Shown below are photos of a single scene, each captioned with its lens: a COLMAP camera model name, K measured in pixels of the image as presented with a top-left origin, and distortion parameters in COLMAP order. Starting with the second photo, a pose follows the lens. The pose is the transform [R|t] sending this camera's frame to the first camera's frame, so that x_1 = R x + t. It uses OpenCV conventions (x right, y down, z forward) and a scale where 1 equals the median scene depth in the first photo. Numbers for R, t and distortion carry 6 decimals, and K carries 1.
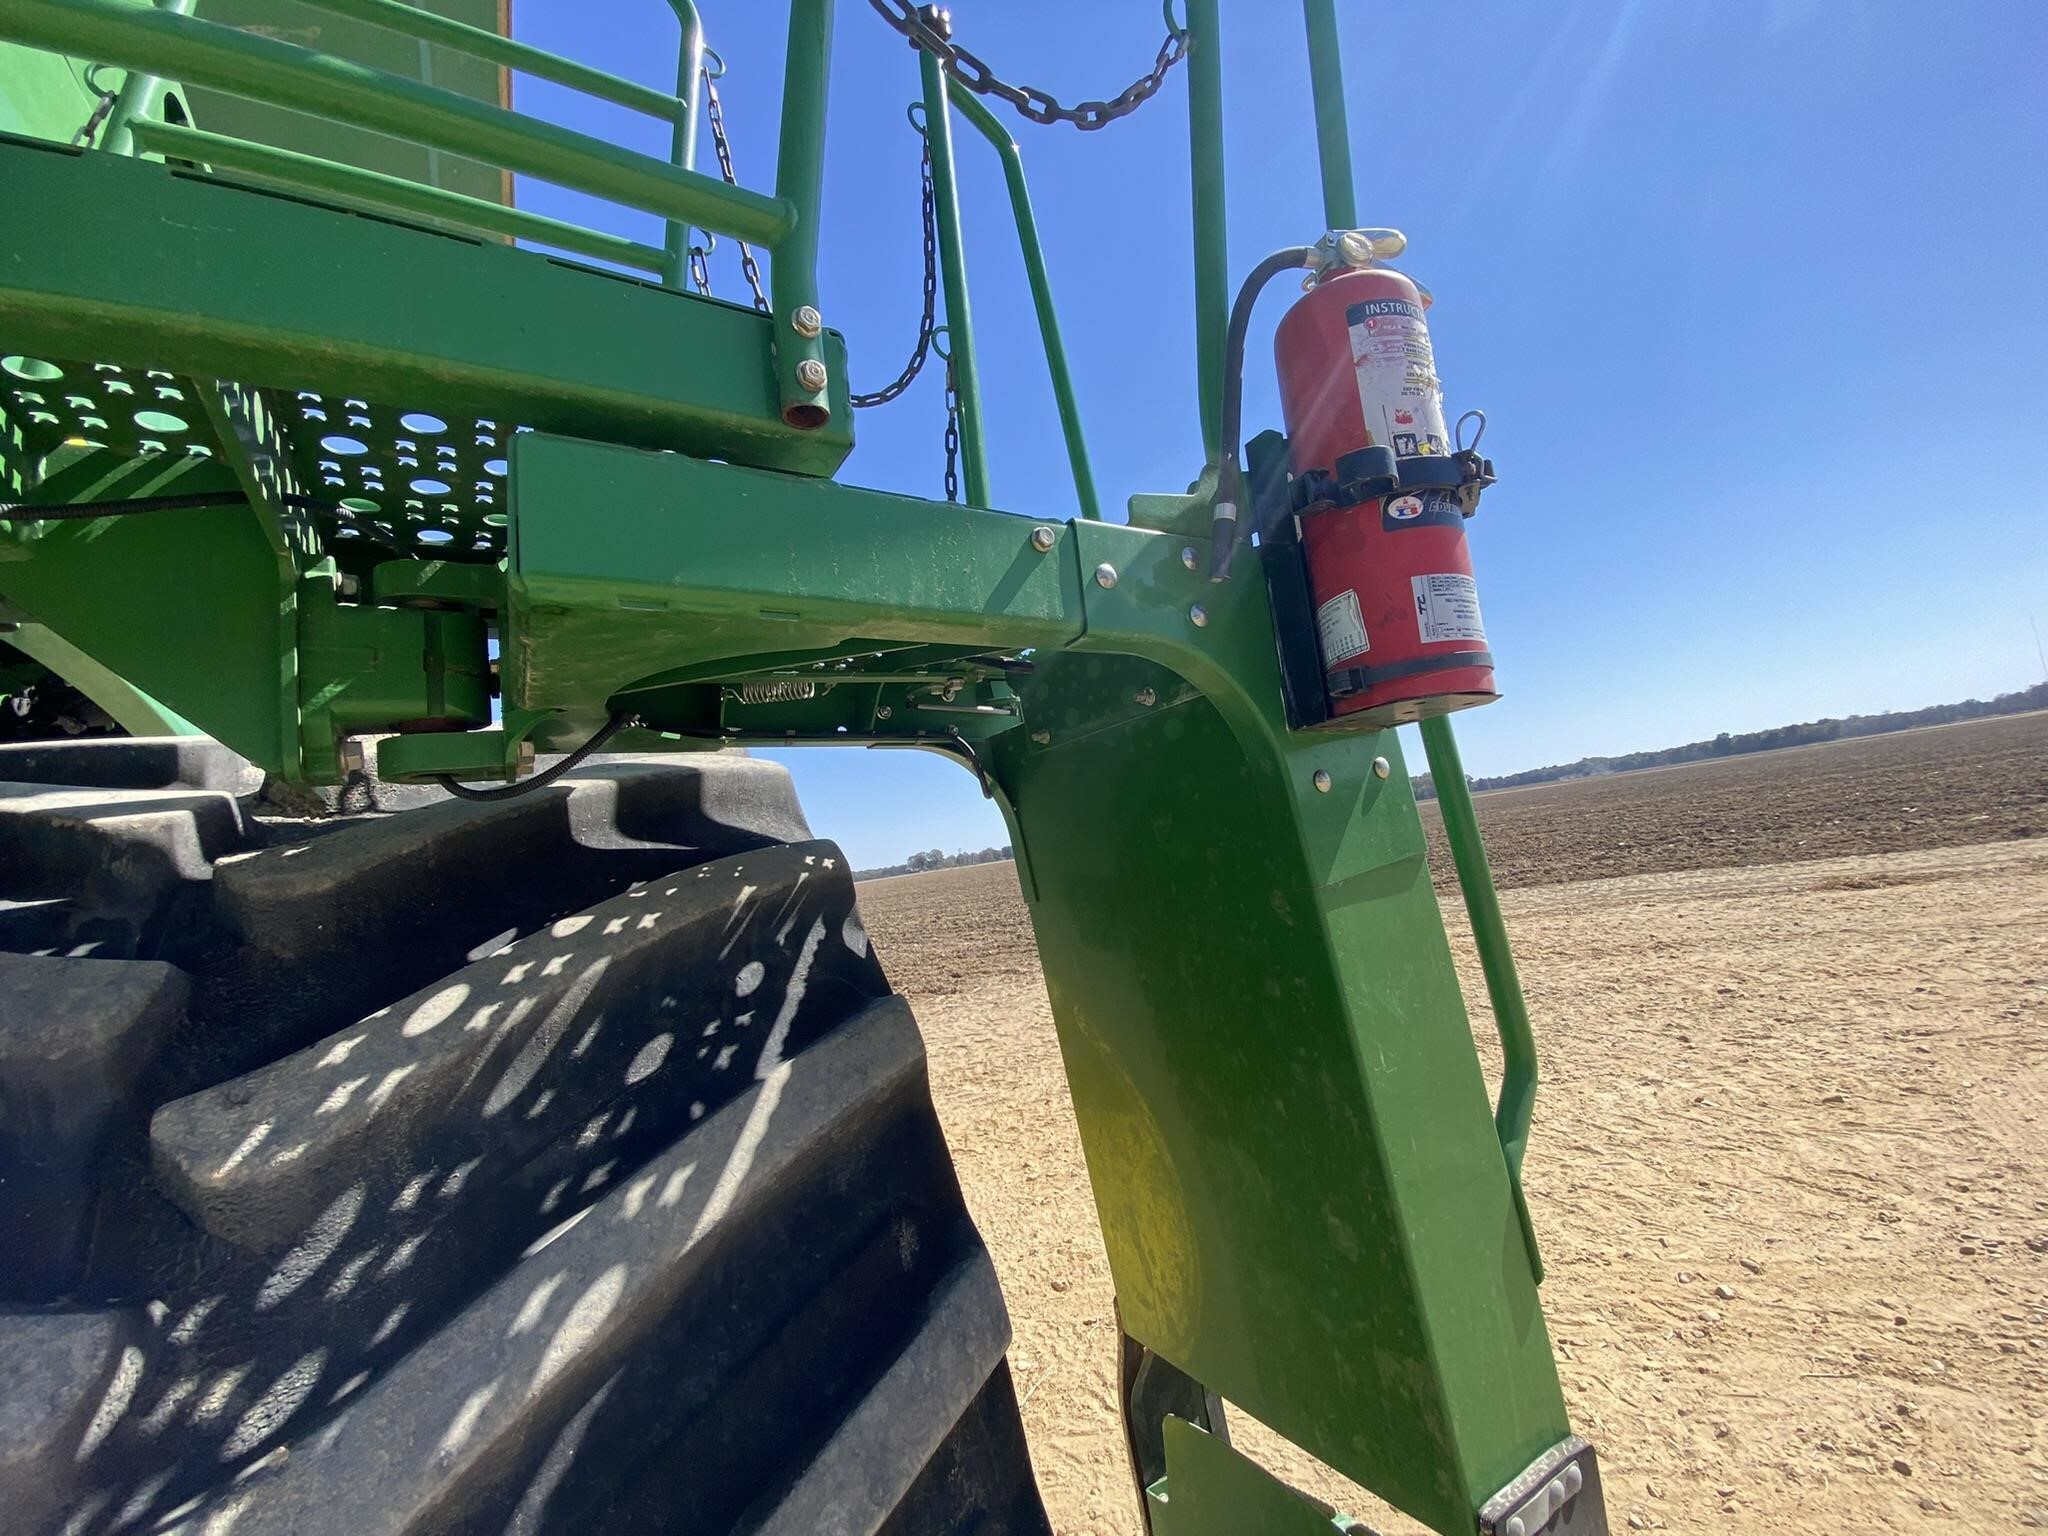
lens RADIAL K [[828.8, 0, 1030.2], [0, 828.8, 764.6], [0, 0, 1]] dist [0.012613, -0.016327]
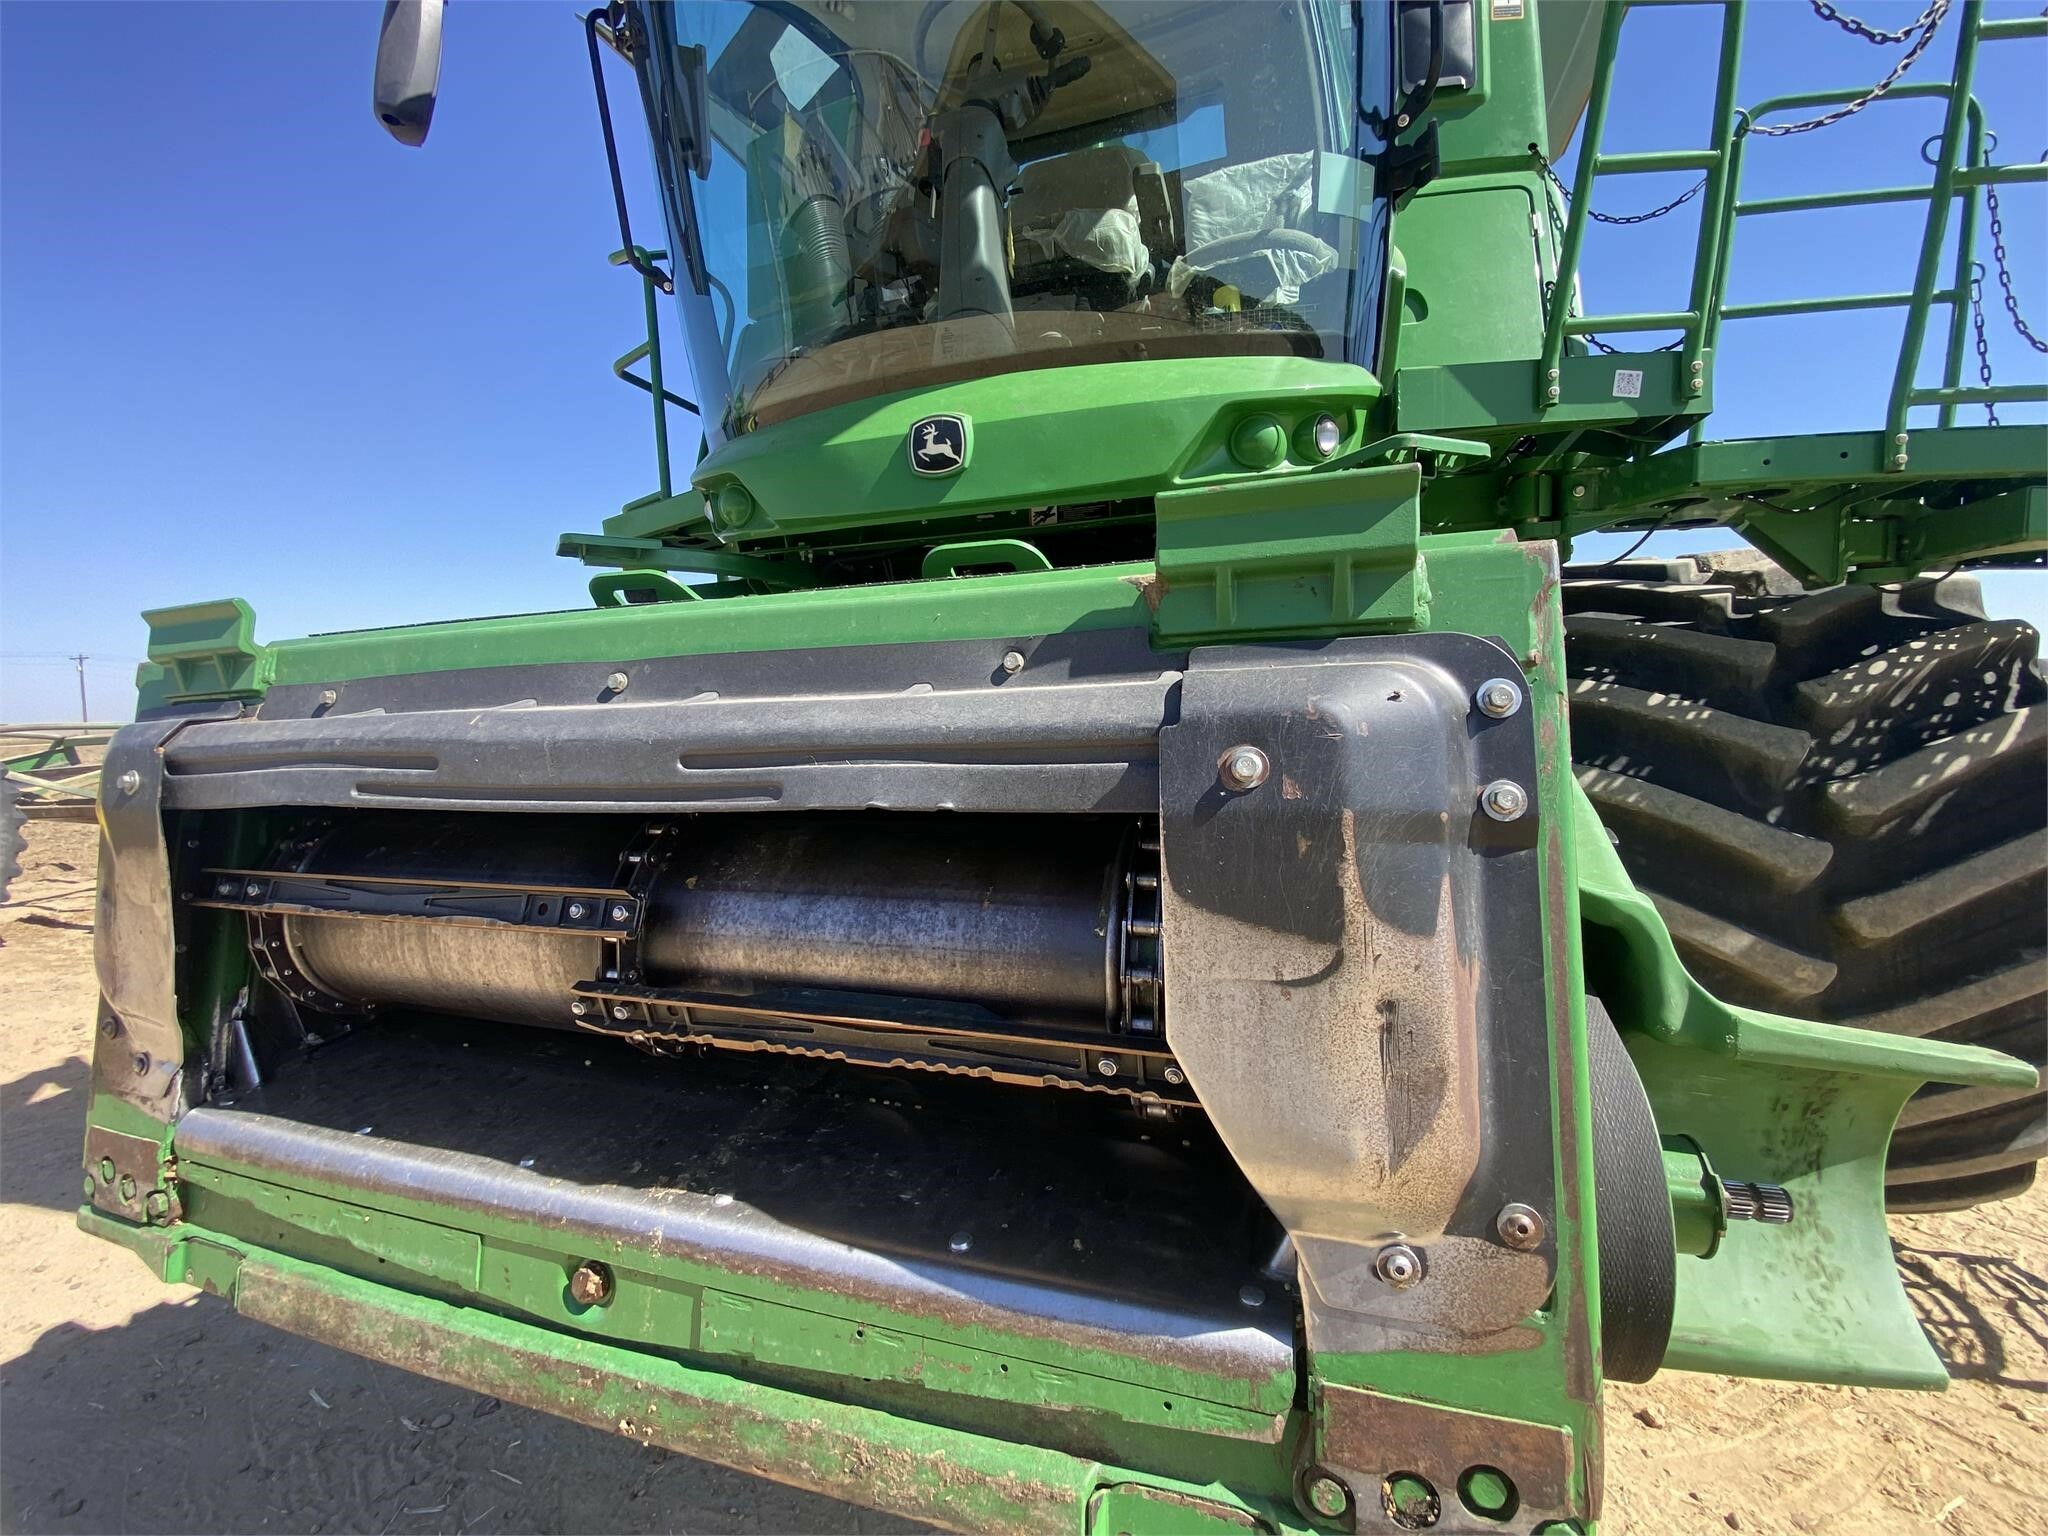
lens RADIAL K [[842.7, 0, 998.8], [0, 842.7, 768.6], [0, 0, 1]] dist [-0.003828, -0.010595]
pose [[0.652262, 0.181187, -0.736020, -0.523202], [0.016687, 0.967343, 0.252920, -0.142458], [0.757810, -0.177252, 0.627938, -3.156676]]
